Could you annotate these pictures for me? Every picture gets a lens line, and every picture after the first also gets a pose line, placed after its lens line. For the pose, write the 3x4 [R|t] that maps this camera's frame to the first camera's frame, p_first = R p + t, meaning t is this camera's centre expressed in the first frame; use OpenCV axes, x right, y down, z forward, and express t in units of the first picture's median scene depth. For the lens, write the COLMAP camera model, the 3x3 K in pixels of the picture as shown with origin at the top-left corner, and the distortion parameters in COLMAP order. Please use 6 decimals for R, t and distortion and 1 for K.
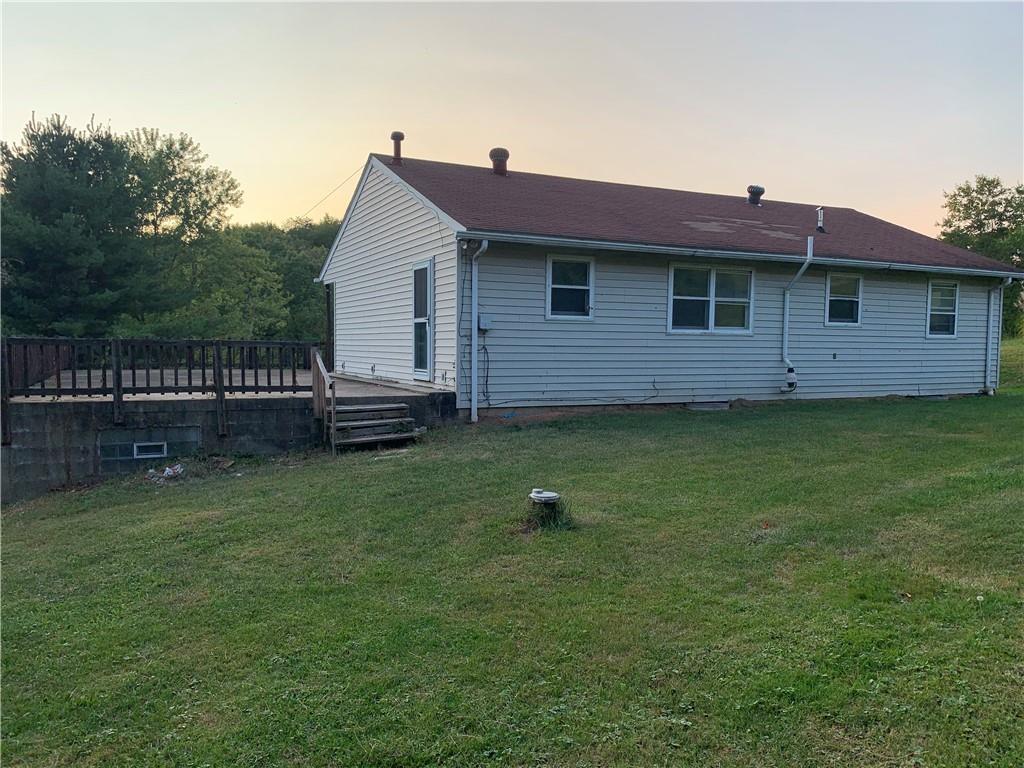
lens RADIAL K [[784.8, 0, 511.1], [0, 784.8, 390.6], [0, 0, 1]] dist [0.042148, -0.057530]
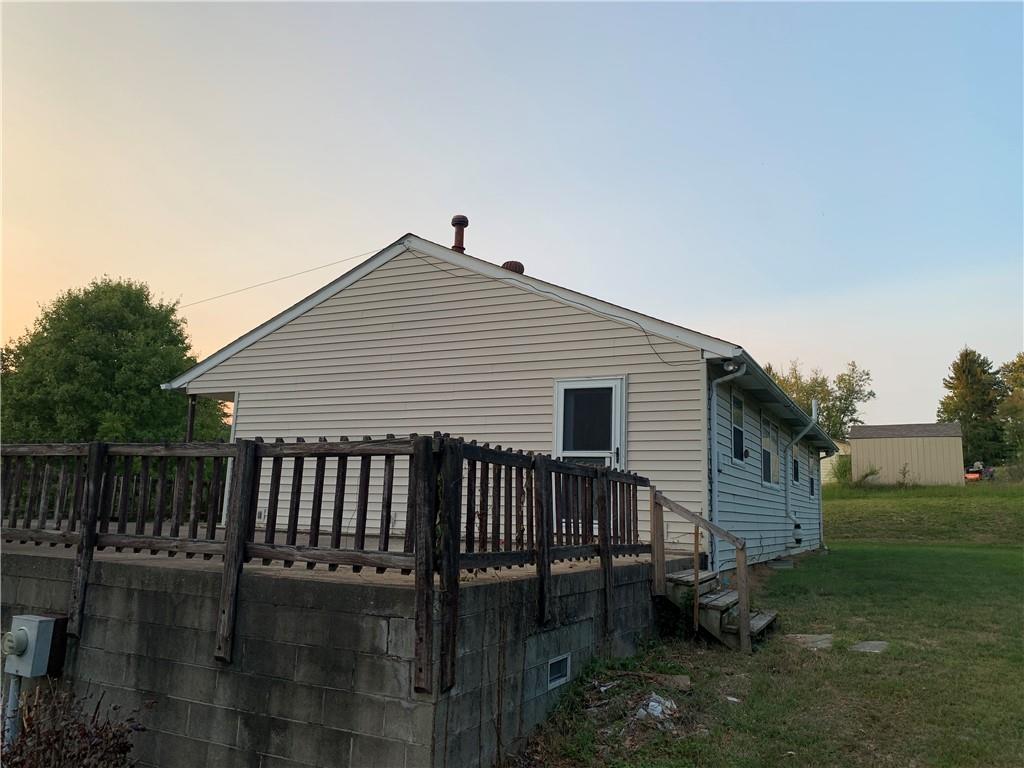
lens RADIAL K [[784.8, 0, 508.4], [0, 784.8, 377.8], [0, 0, 1]] dist [0.042148, -0.057530]
pose [[0.816913, 0.114527, 0.565276, -0.633735], [0.005845, 0.978393, -0.206672, -0.006128], [-0.576731, 0.172137, 0.798592, 0.444520]]
